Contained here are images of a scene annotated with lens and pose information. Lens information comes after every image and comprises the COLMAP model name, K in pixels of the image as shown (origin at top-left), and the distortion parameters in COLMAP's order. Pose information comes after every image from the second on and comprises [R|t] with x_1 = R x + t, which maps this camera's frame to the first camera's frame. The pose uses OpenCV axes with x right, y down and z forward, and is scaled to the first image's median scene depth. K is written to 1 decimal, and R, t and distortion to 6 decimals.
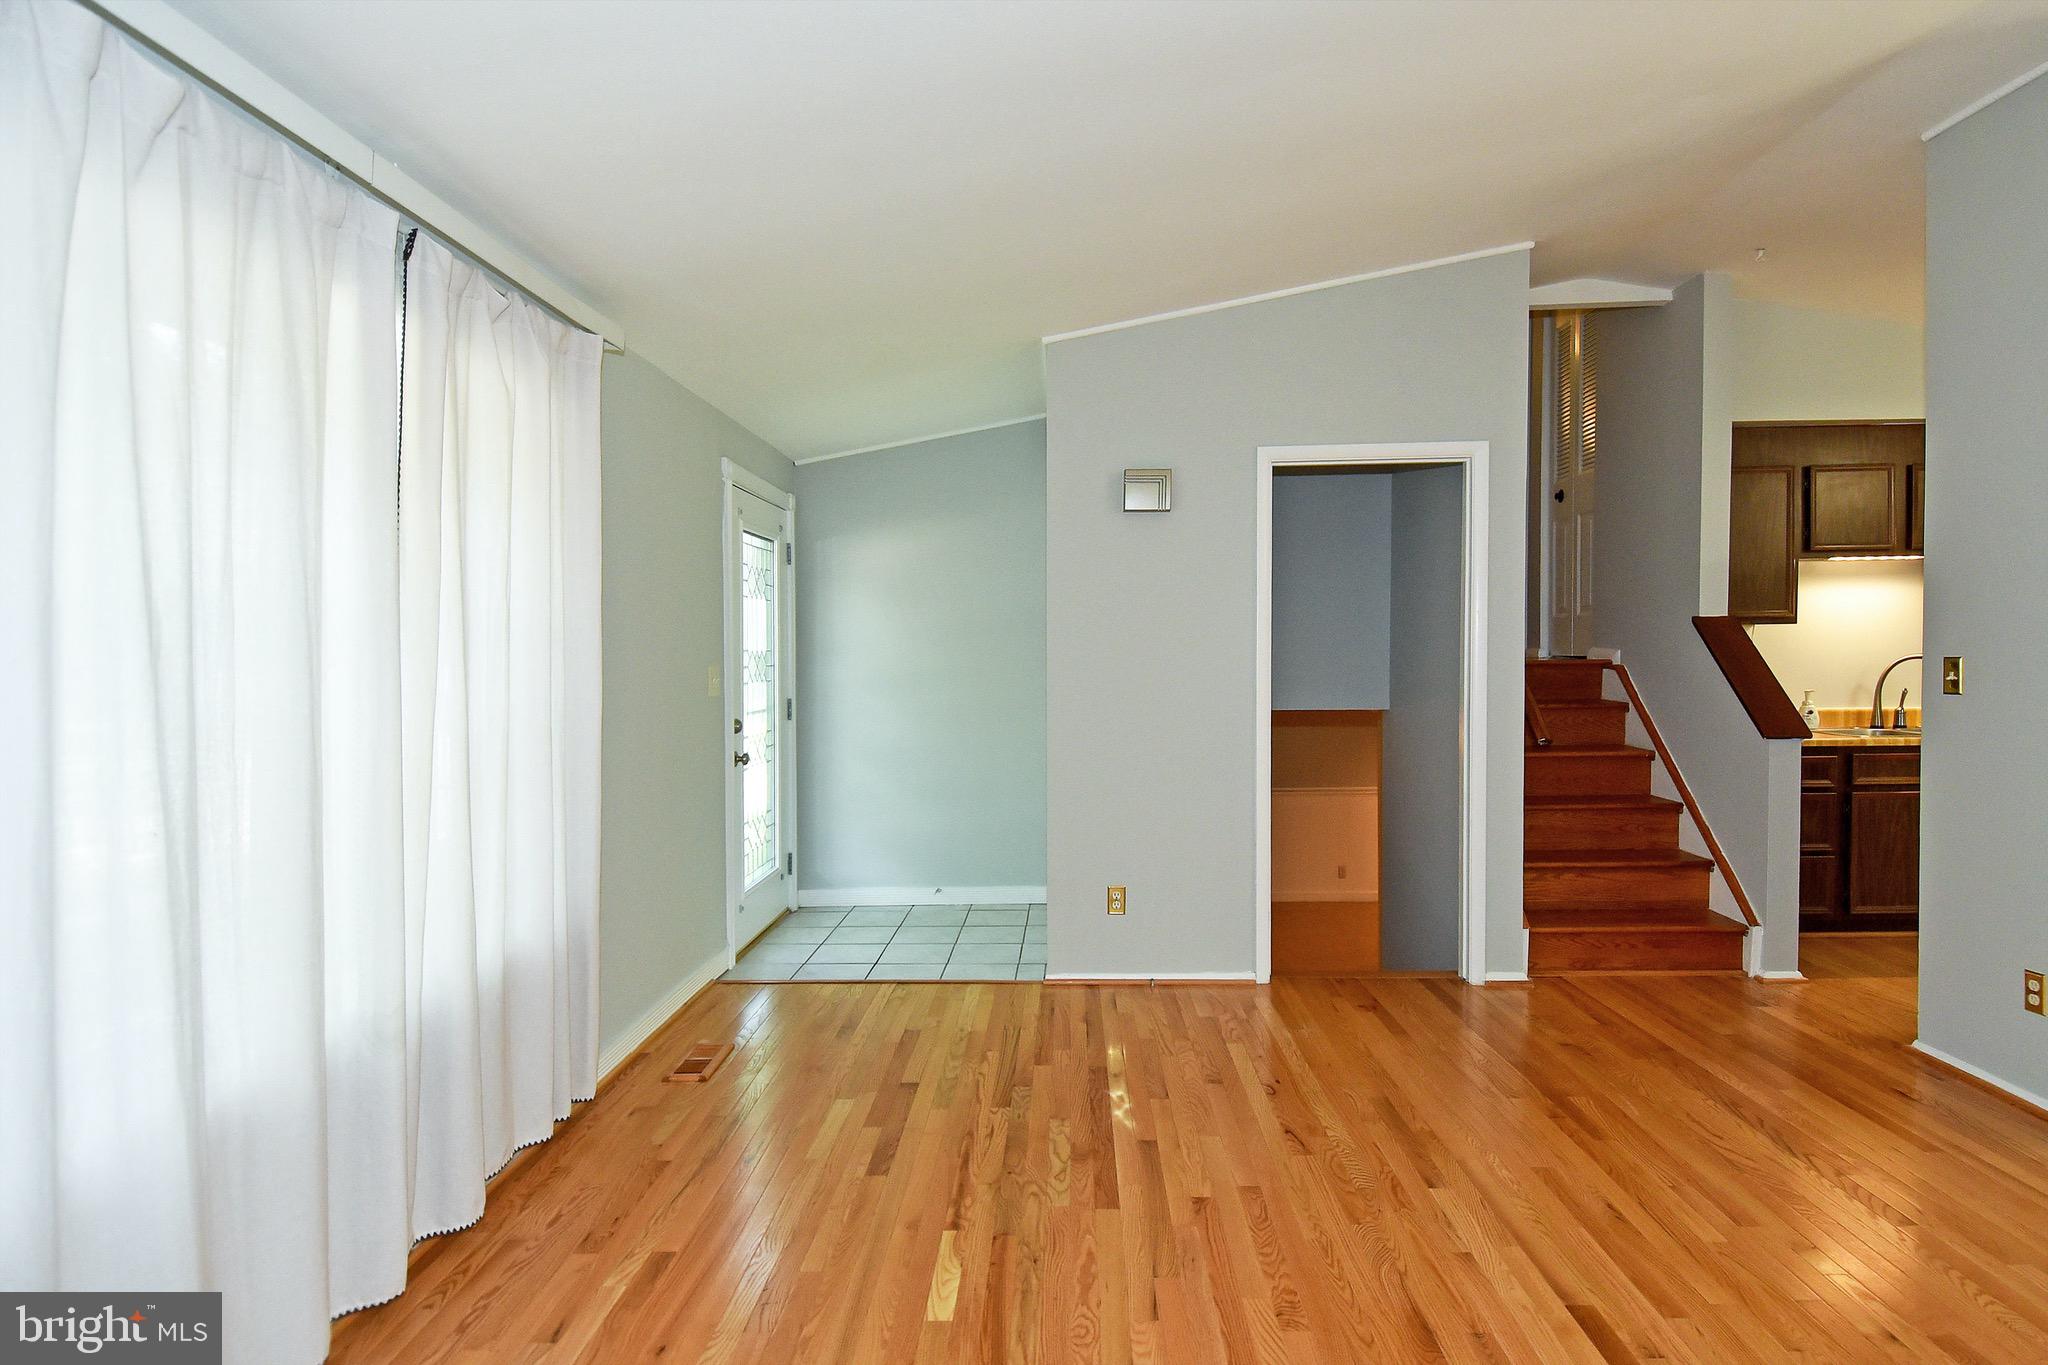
lens RADIAL K [[1097.7, 0, 1022.3], [0, 1097.7, 652.6], [0, 0, 1]] dist [0.042751, -0.042845]
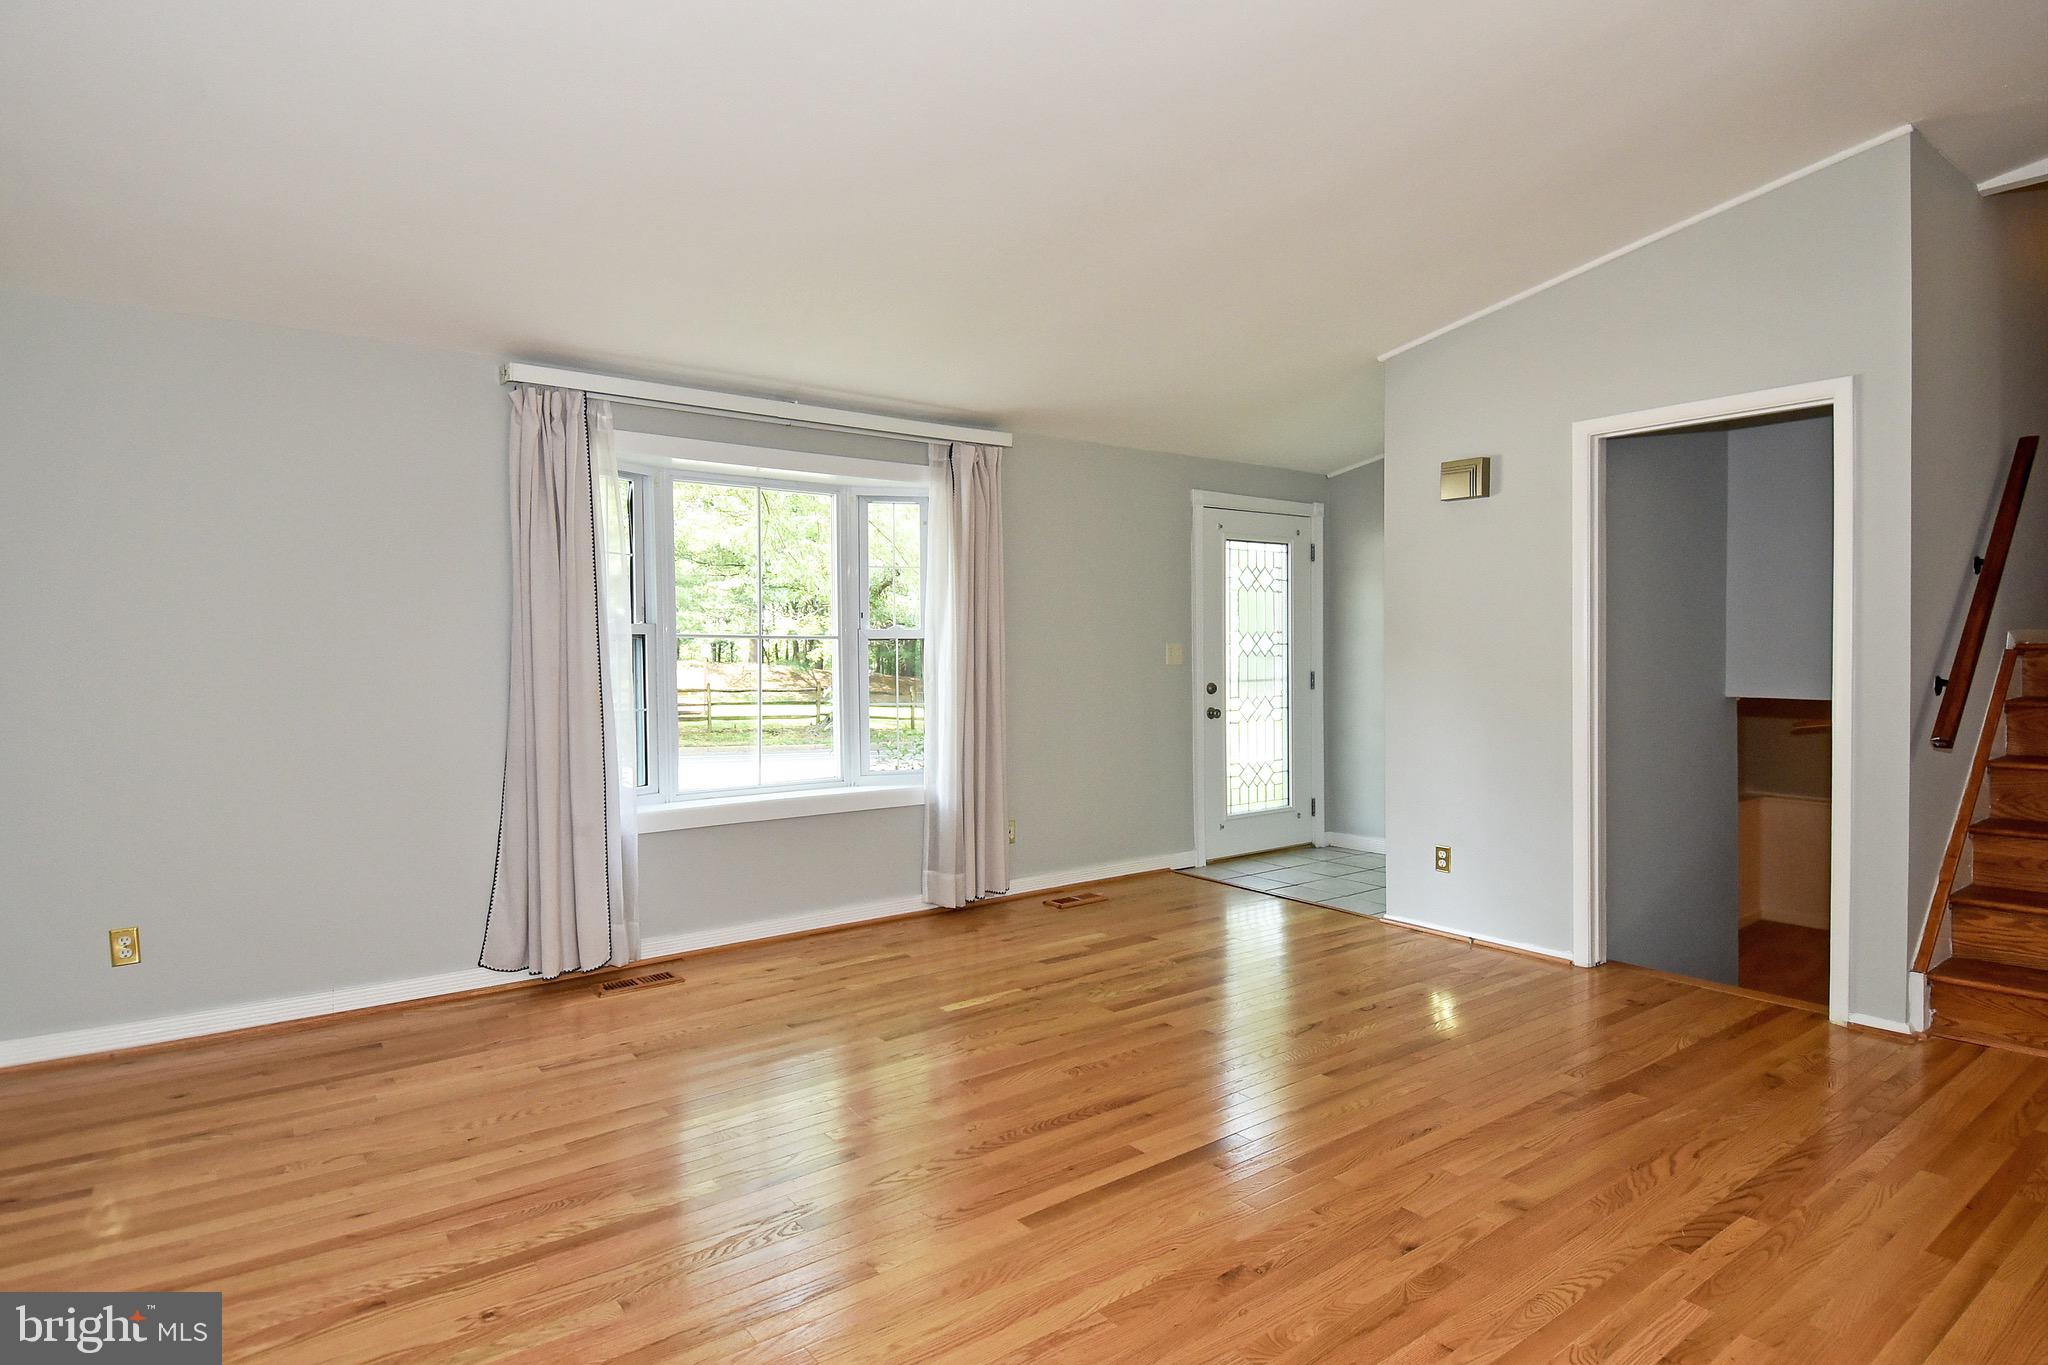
lens RADIAL K [[1073.1, 0, 1051.3], [0, 1073.1, 658.8], [0, 0, 1]] dist [0.037041, -0.042481]
pose [[0.644868, 0.014473, -0.764157, 0.661835], [-0.001269, 0.999840, 0.017866, 0.008605], [0.764293, -0.010551, 0.644783, 0.017915]]
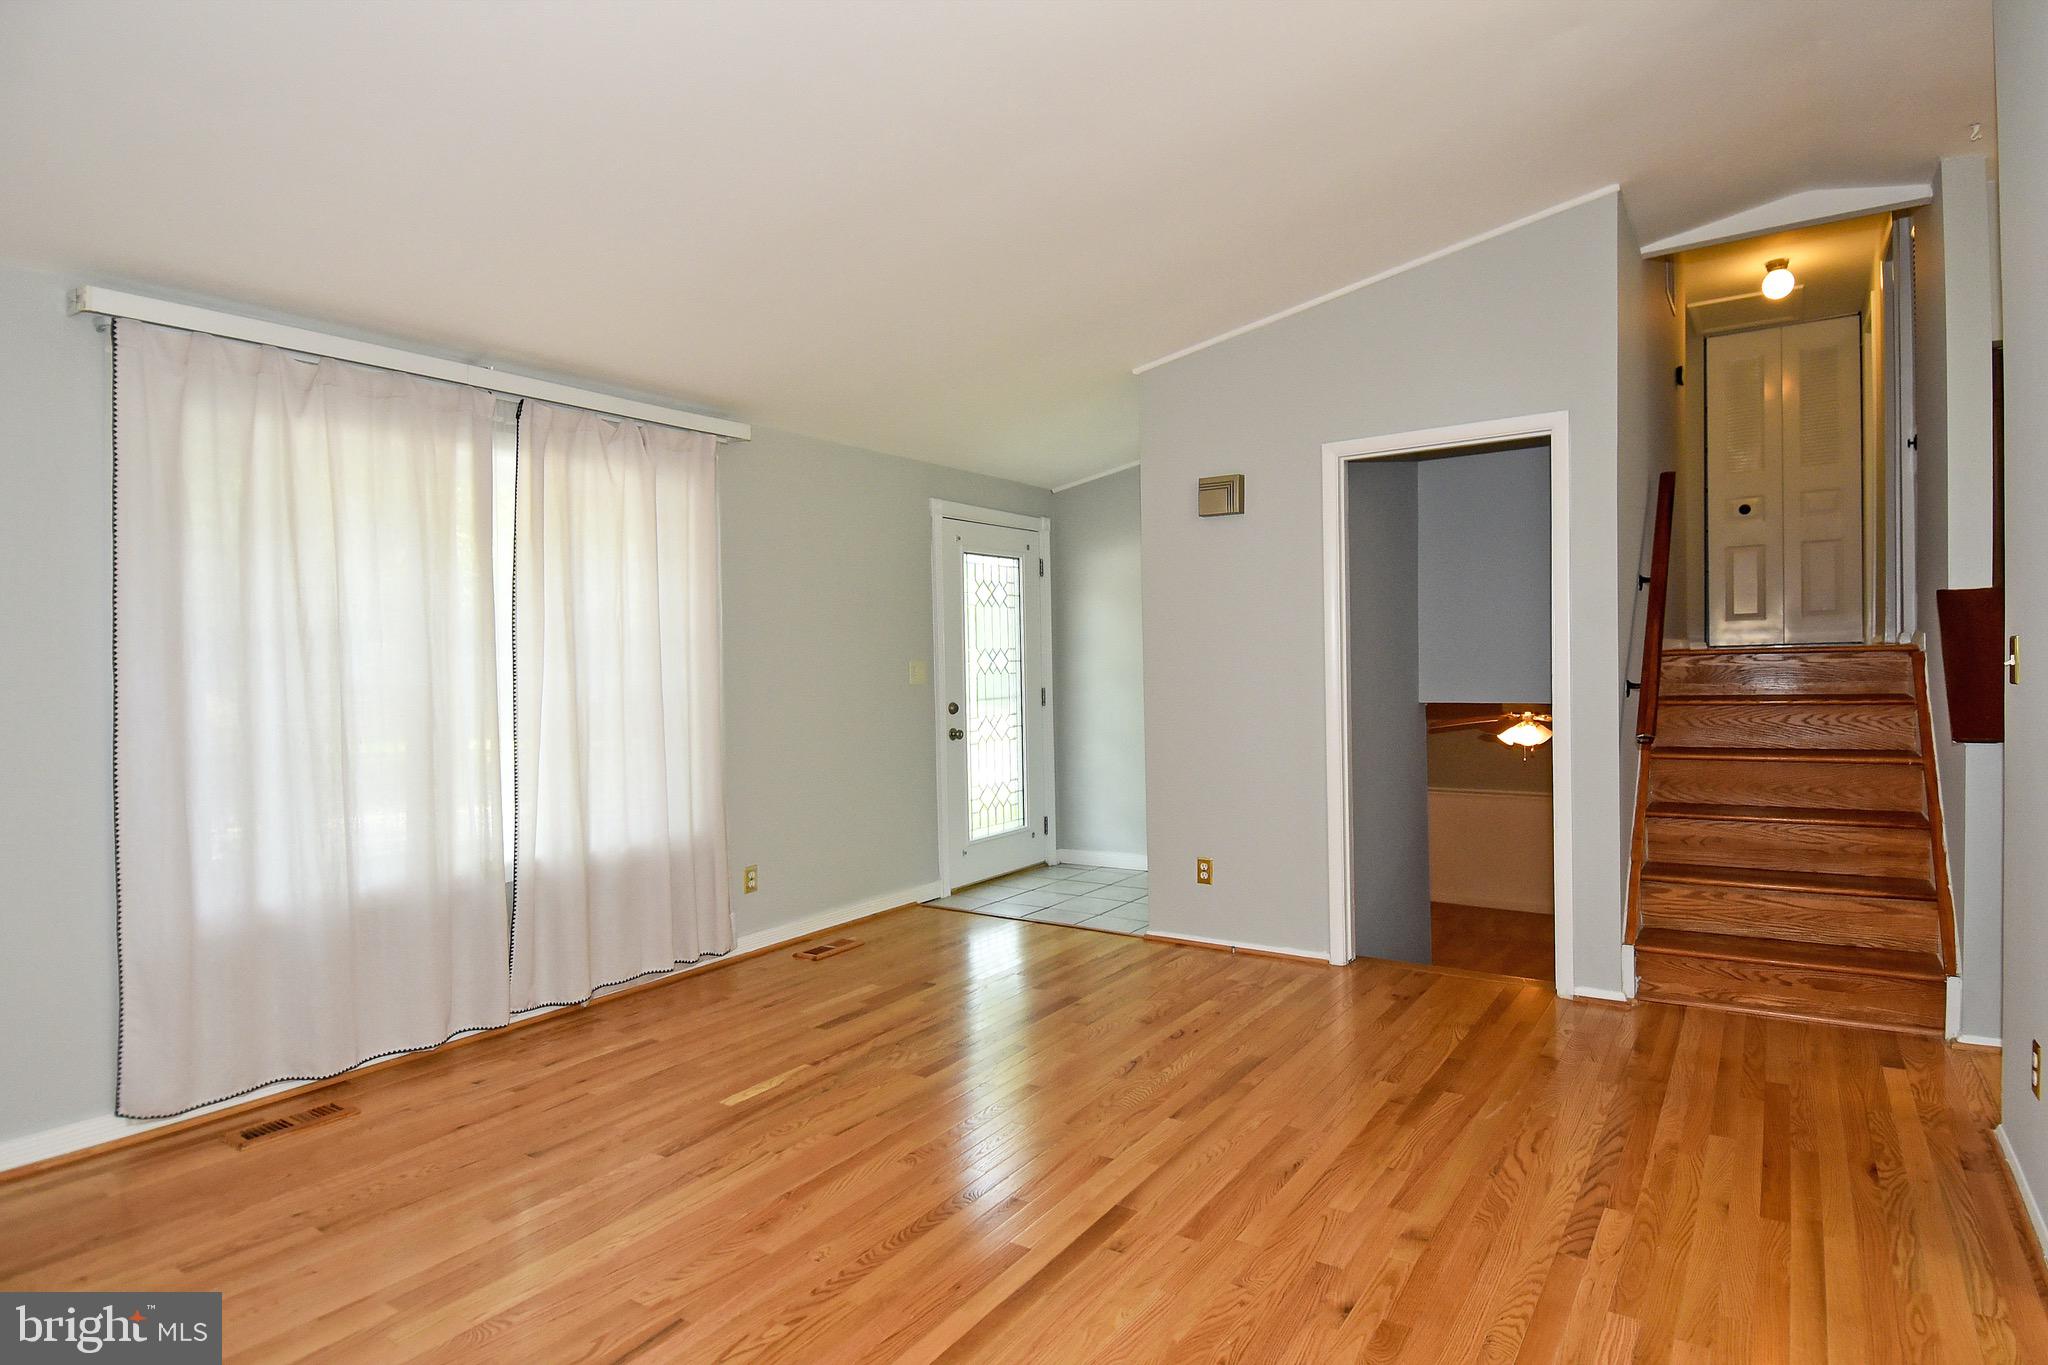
lens RADIAL K [[1073.1, 0, 1051.3], [0, 1073.1, 658.8], [0, 0, 1]] dist [0.037041, -0.042481]
pose [[0.855523, -0.008289, -0.517699, 0.519538], [0.011384, 0.999931, 0.002803, 0.008491], [0.517640, -0.008291, 0.855559, 0.004167]]
